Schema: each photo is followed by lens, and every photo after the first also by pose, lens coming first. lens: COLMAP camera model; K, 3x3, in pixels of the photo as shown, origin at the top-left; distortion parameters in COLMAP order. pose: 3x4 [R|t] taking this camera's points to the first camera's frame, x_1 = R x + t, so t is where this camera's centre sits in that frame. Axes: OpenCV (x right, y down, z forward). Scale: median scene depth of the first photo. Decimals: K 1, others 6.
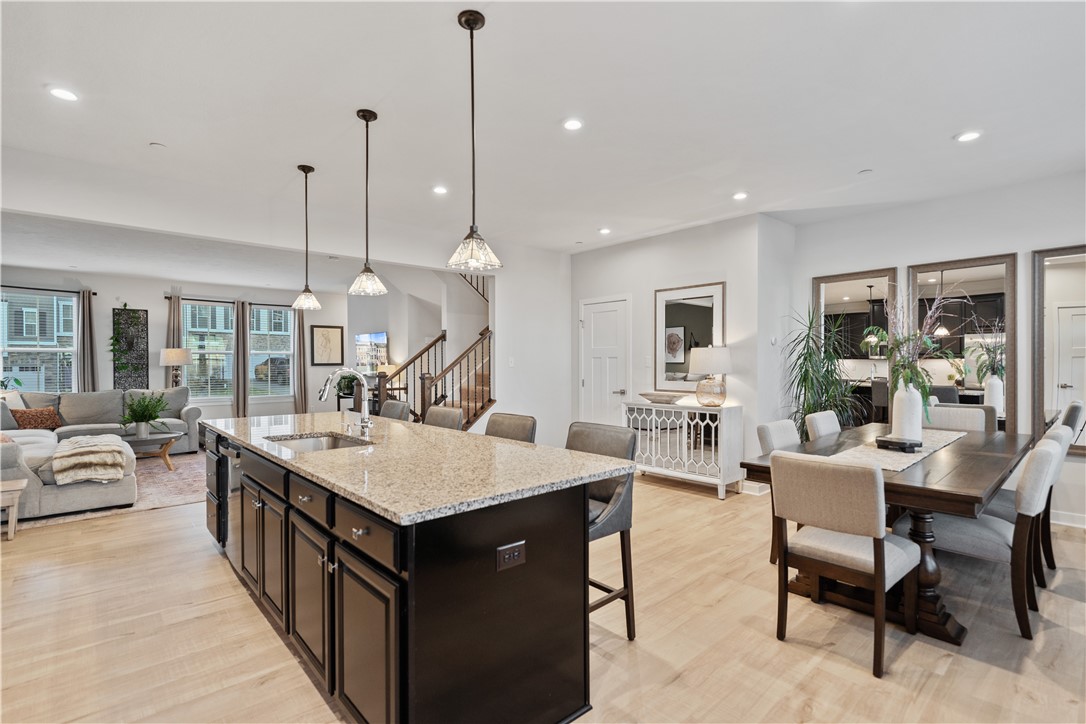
lens RADIAL K [[505.9, 0, 543.5], [0, 505.9, 362.7], [0, 0, 1]] dist [-0.002160, -0.000135]
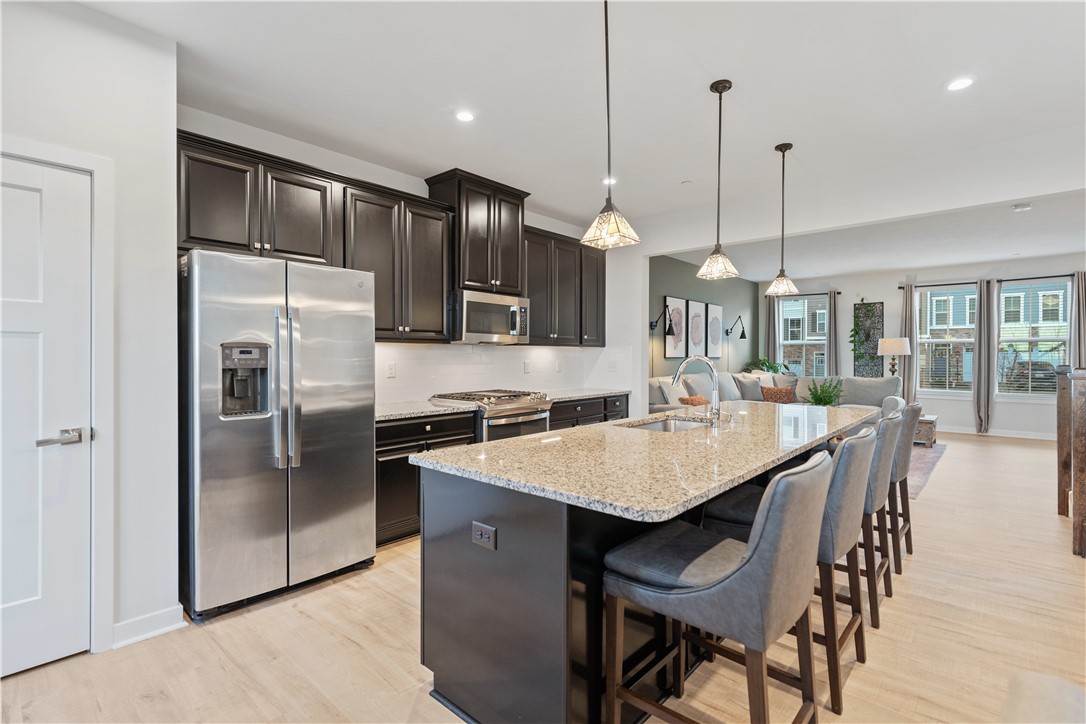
lens RADIAL K [[505.9, 0, 542.1], [0, 505.9, 361.0], [0, 0, 1]] dist [-0.002160, -0.000135]
pose [[0.103617, 0.015506, -0.994496, 0.189213], [-0.000720, 0.999879, 0.015515, 0.001919], [0.994617, -0.000892, 0.103616, 0.196553]]
